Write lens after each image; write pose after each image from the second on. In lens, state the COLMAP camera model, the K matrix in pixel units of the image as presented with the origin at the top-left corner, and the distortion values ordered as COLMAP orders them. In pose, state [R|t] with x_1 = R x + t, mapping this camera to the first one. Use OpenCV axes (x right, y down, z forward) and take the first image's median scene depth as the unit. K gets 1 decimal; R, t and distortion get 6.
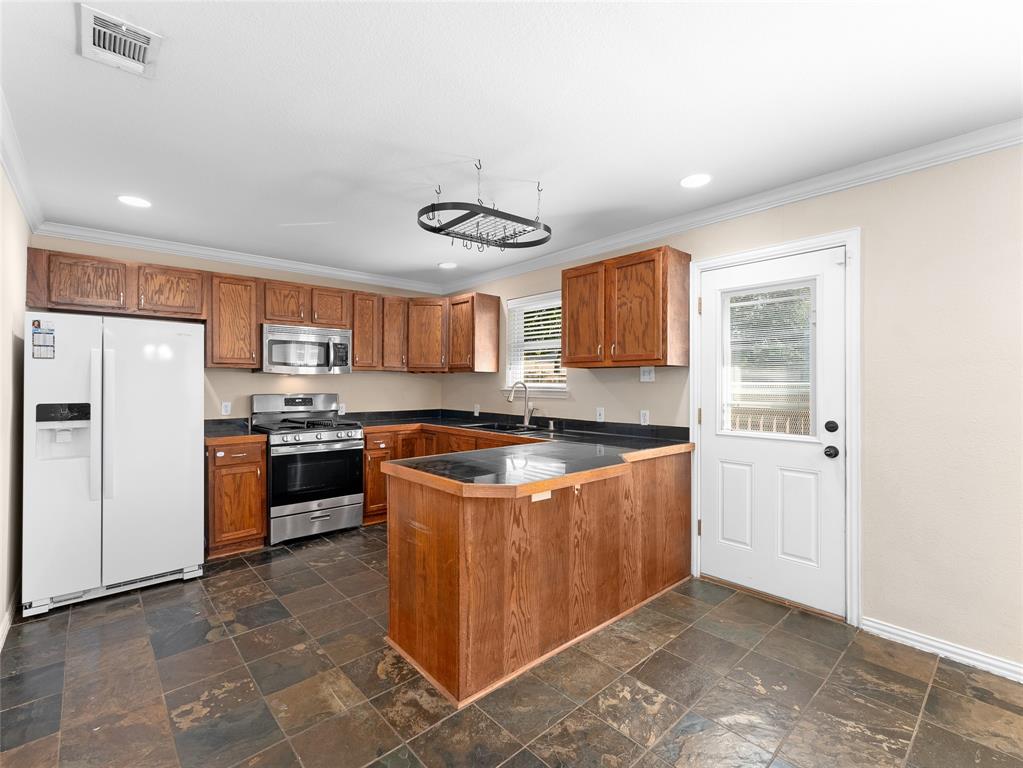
lens RADIAL K [[465.4, 0, 512.3], [0, 465.4, 381.7], [0, 0, 1]] dist [-0.002078, -0.000323]
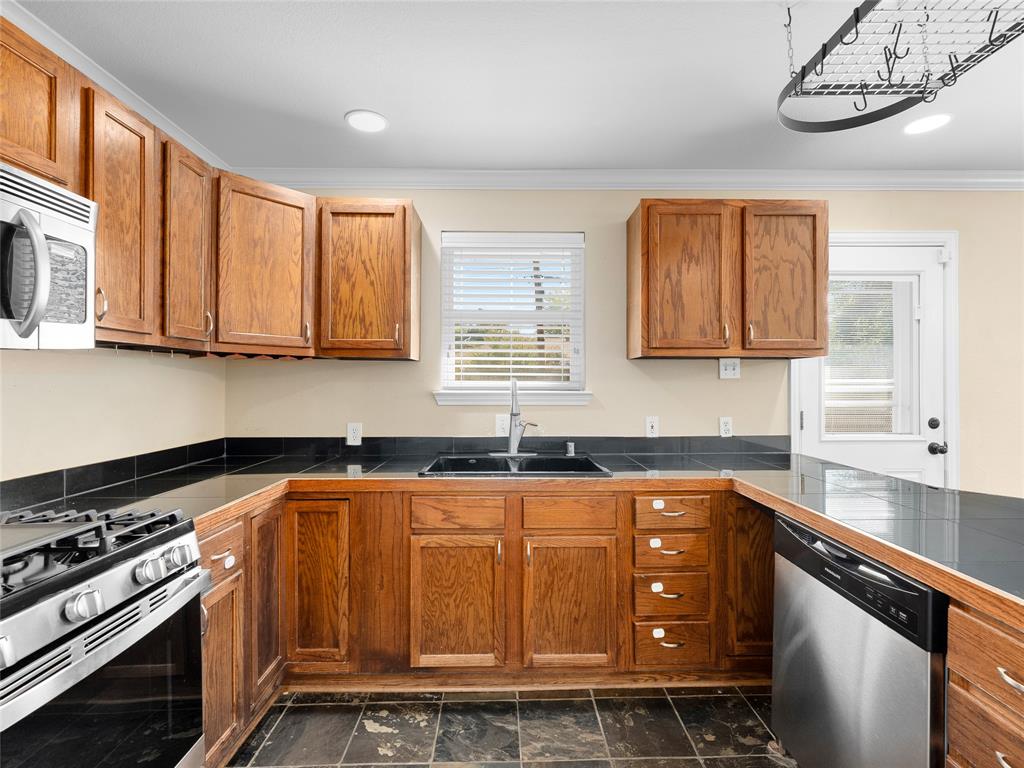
lens RADIAL K [[466.2, 0, 514.5], [0, 466.2, 380.9], [0, 0, 1]] dist [-0.000349, 0.001145]
pose [[0.655216, -0.001672, 0.755440, -0.496736], [-0.000865, 0.999995, 0.002963, 0.001513], [-0.755441, -0.002595, 0.655211, 0.755375]]
